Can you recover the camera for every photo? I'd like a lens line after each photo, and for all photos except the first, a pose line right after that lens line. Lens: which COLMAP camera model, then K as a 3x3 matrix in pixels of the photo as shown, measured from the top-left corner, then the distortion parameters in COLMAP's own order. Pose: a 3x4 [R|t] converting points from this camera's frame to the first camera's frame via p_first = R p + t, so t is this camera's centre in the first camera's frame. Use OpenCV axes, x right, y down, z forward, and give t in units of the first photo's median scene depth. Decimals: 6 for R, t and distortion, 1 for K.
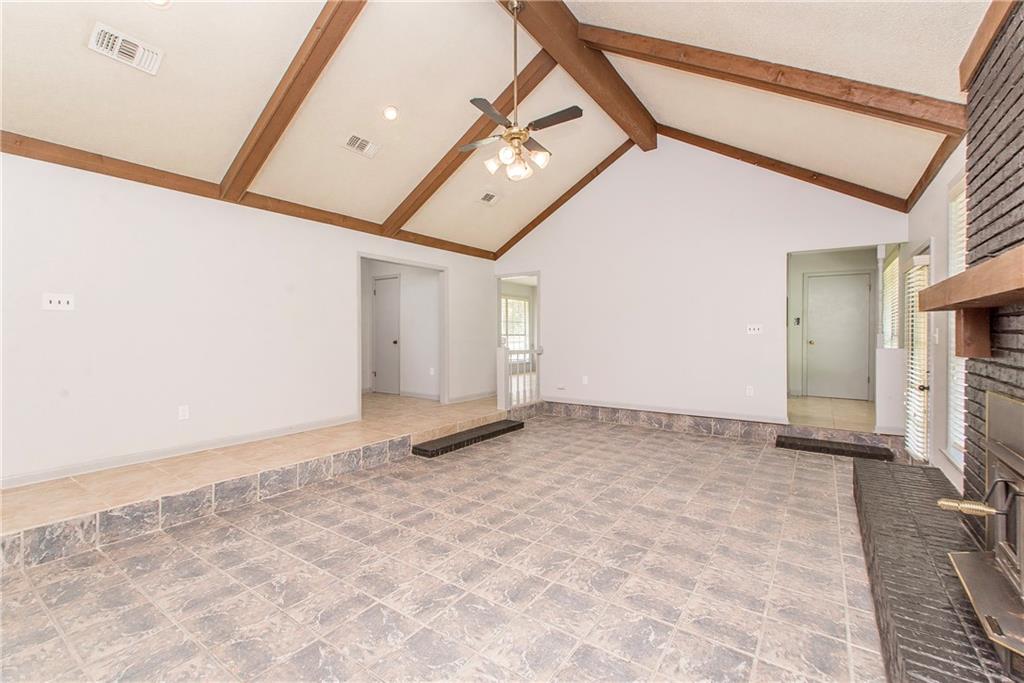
lens RADIAL K [[438.5, 0, 519.3], [0, 438.5, 338.1], [0, 0, 1]] dist [0.015765, -0.000132]
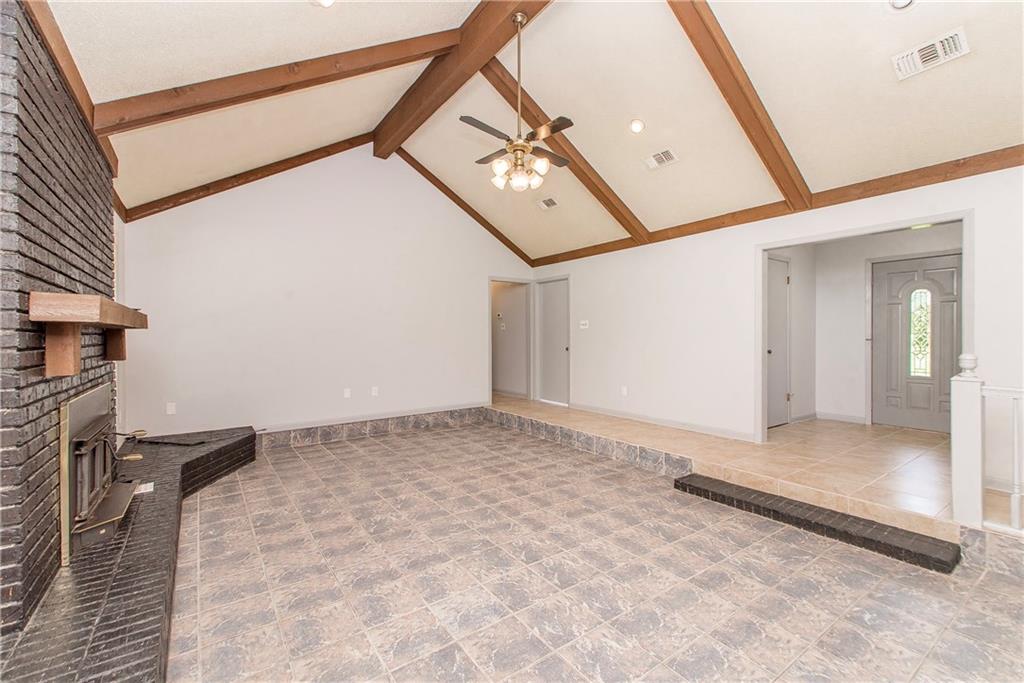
lens RADIAL K [[441.9, 0, 512.0], [0, 441.9, 341.5], [0, 0, 1]] dist [0.015329, -0.000244]
pose [[-0.348252, 0.012076, -0.937323, 0.928322], [-0.007785, 0.999845, 0.015774, -0.029279], [0.937369, 0.012791, -0.348104, 1.306868]]
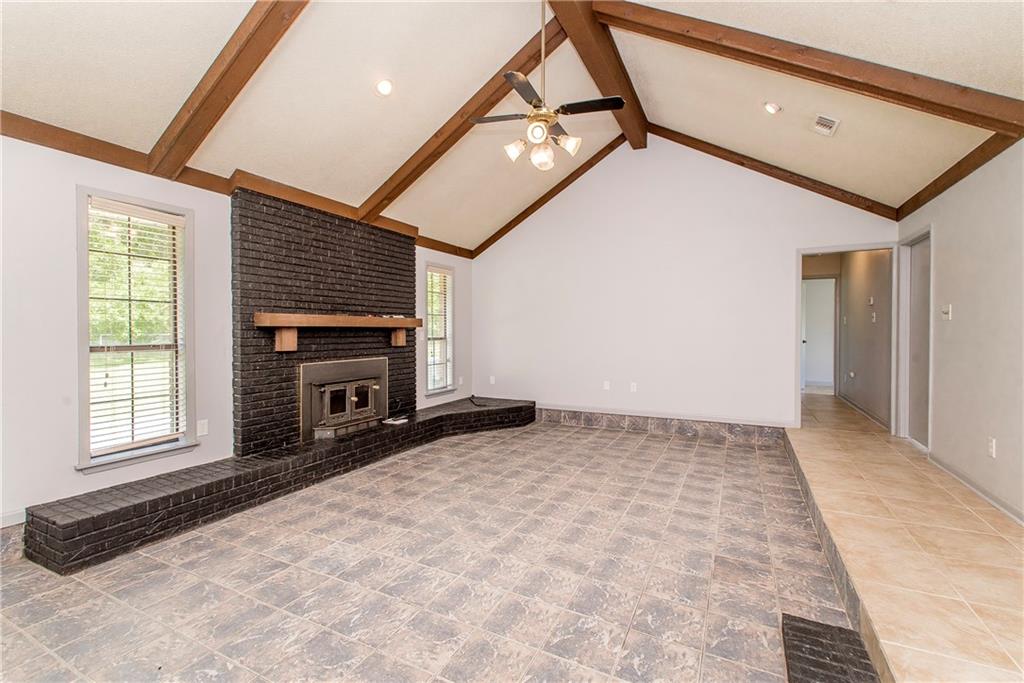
lens RADIAL K [[438.5, 0, 519.3], [0, 438.5, 338.1], [0, 0, 1]] dist [0.015765, -0.000132]
pose [[-0.990832, 0.002790, -0.135072, 0.152398], [-0.001184, 0.999569, 0.029328, -0.039971], [0.135096, 0.029219, -0.990402, 1.819993]]
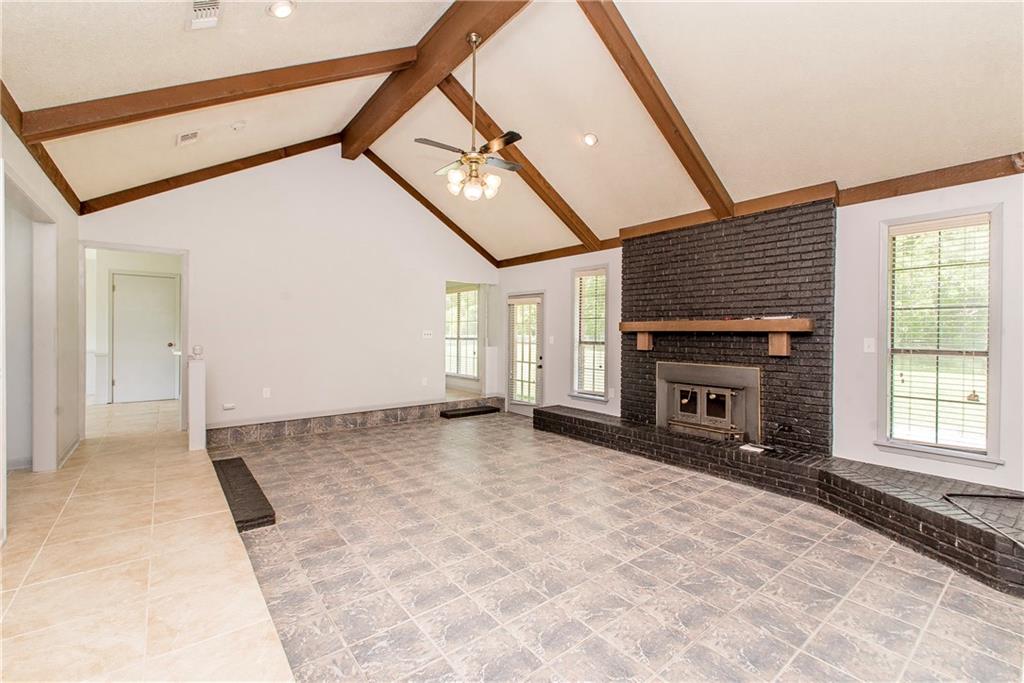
lens RADIAL K [[438.3, 0, 512.0], [0, 438.3, 341.5], [0, 0, 1]] dist [0.015111, -0.000354]
pose [[0.295959, -0.016109, 0.955065, -0.973878], [0.003585, 0.999869, 0.015753, -0.026423], [-0.955194, -0.001238, 0.295978, 0.579344]]
